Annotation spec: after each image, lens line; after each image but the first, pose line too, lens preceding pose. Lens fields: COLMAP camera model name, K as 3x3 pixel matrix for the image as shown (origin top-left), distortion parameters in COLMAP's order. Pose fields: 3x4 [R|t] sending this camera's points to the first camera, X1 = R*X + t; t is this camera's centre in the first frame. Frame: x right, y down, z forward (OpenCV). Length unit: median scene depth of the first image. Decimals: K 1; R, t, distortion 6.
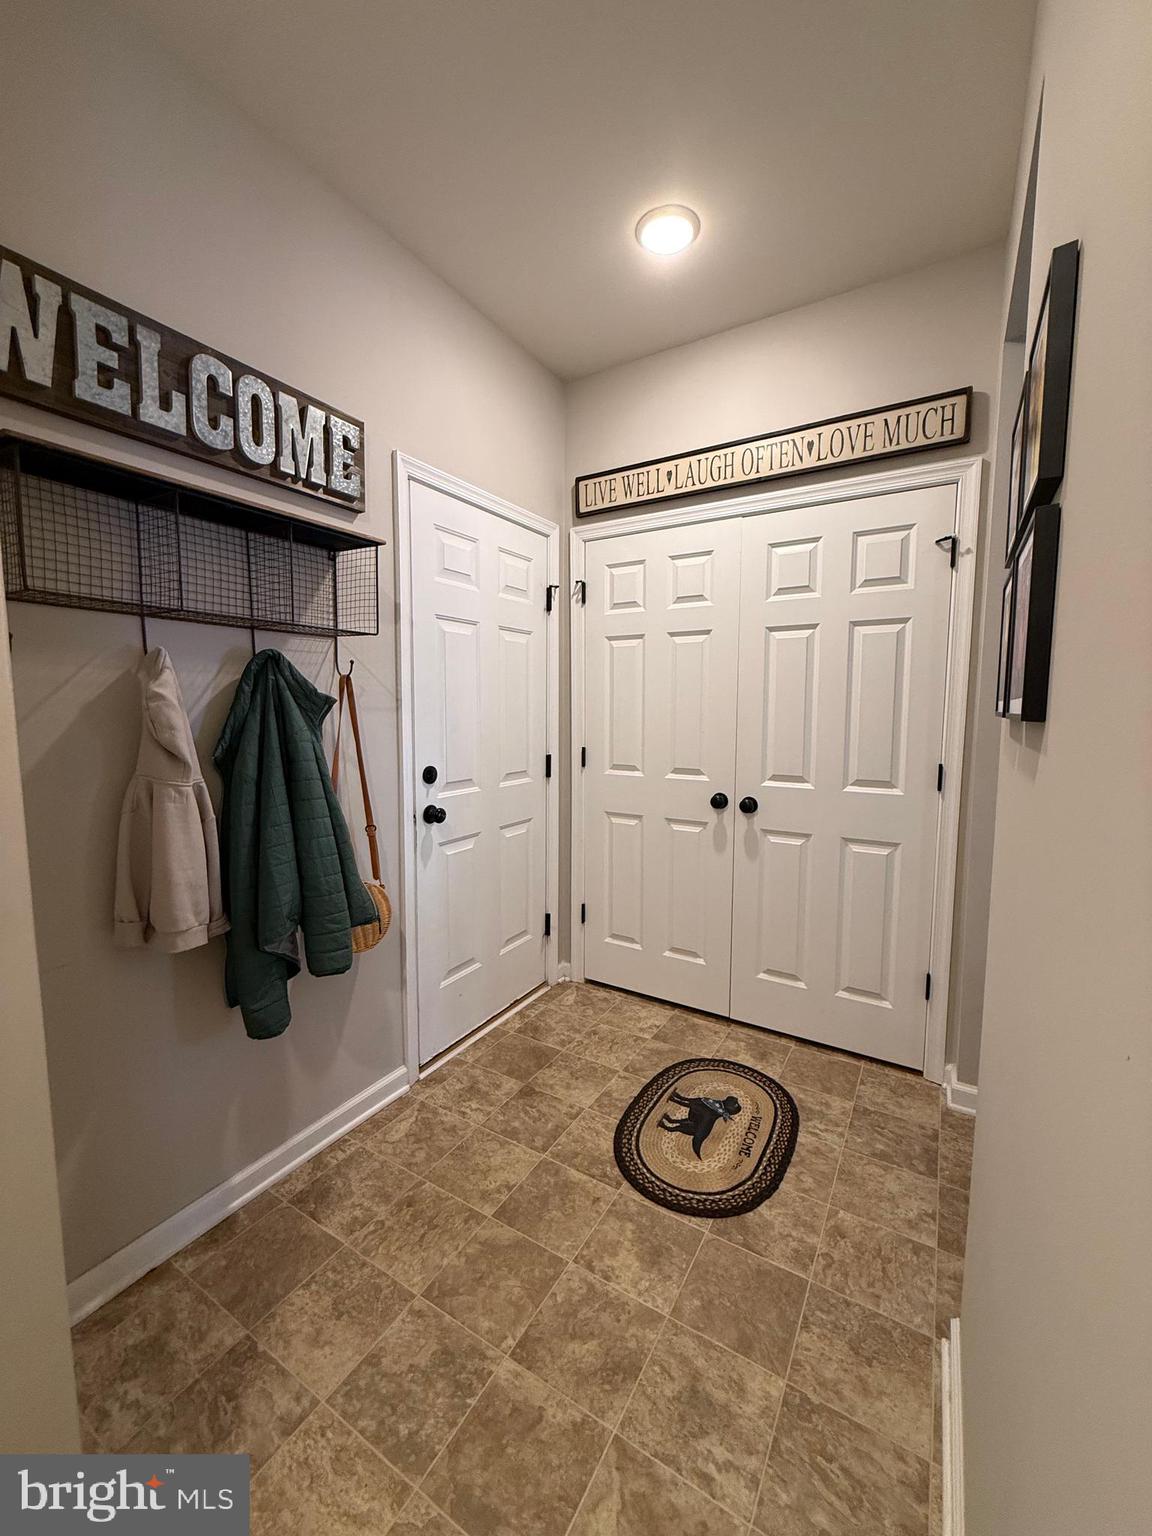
lens RADIAL K [[610.9, 0, 576.0], [0, 610.9, 768.0], [0, 0, 1]] dist [0.002100, -0.000211]
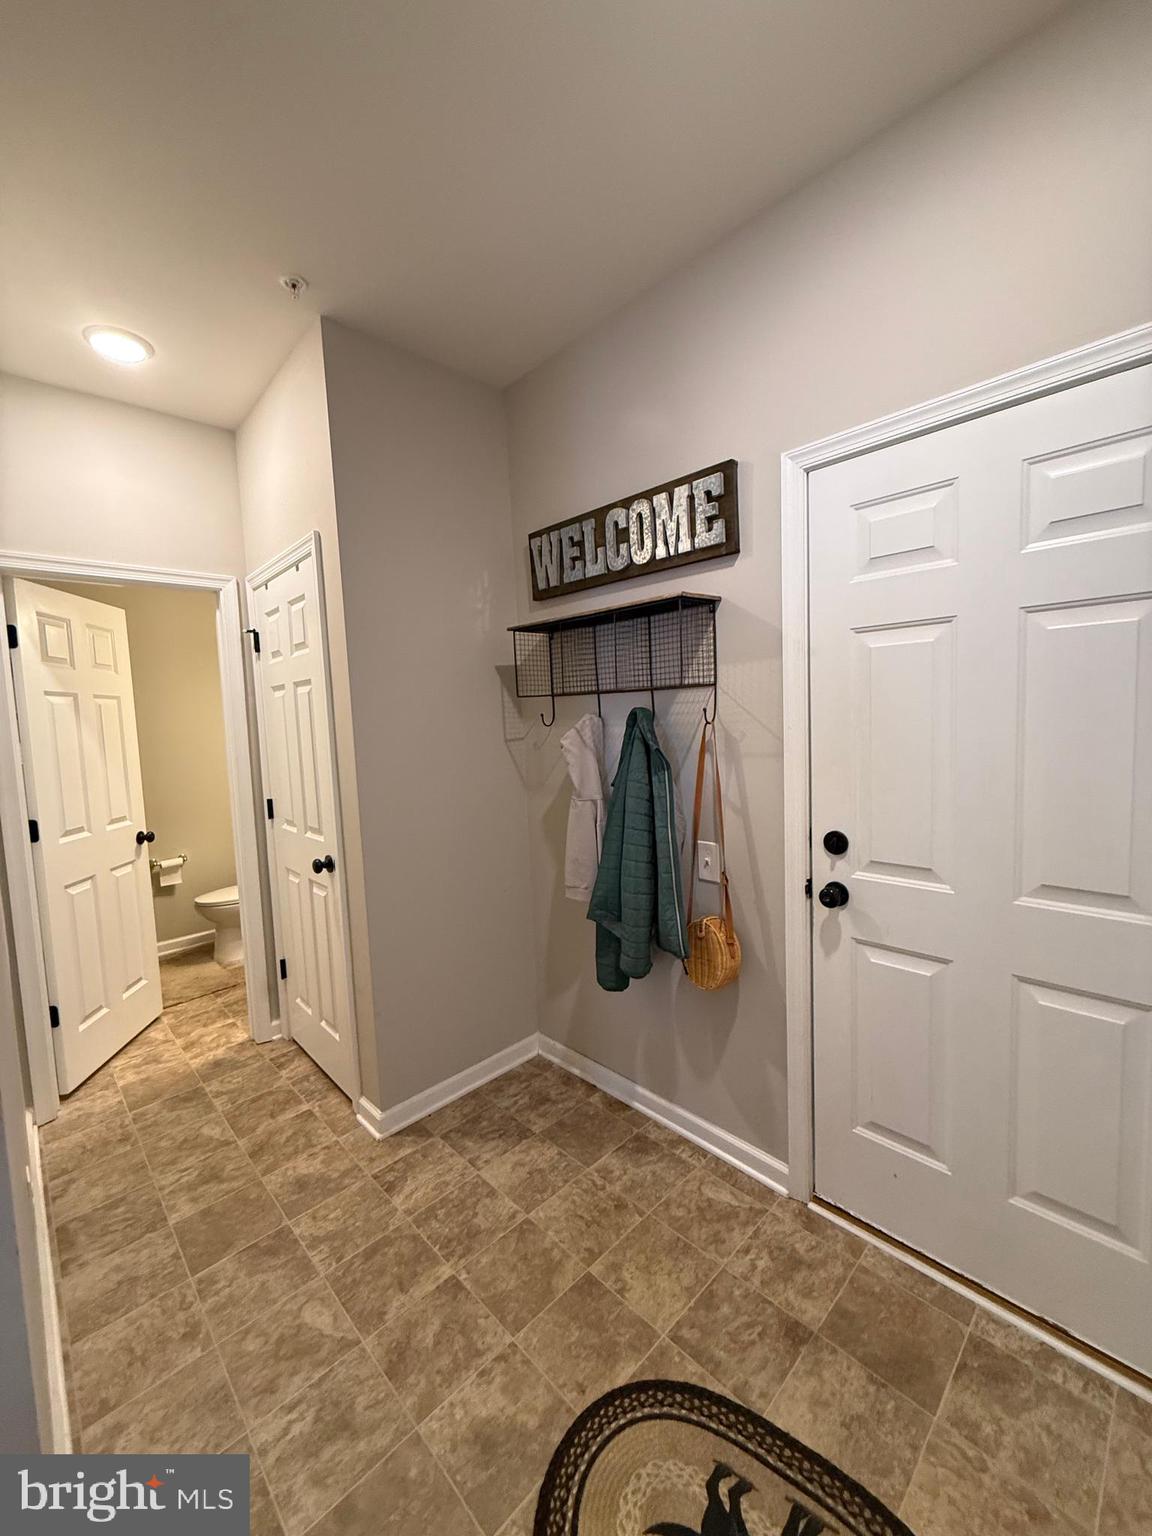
lens RADIAL K [[610.9, 0, 576.0], [0, 610.9, 768.0], [0, 0, 1]] dist [0.002100, -0.000211]
pose [[-0.251104, 0.090882, -0.963684, 0.786279], [-0.061858, 0.992041, 0.109674, -0.200441], [0.965982, 0.087151, -0.243483, 1.198230]]
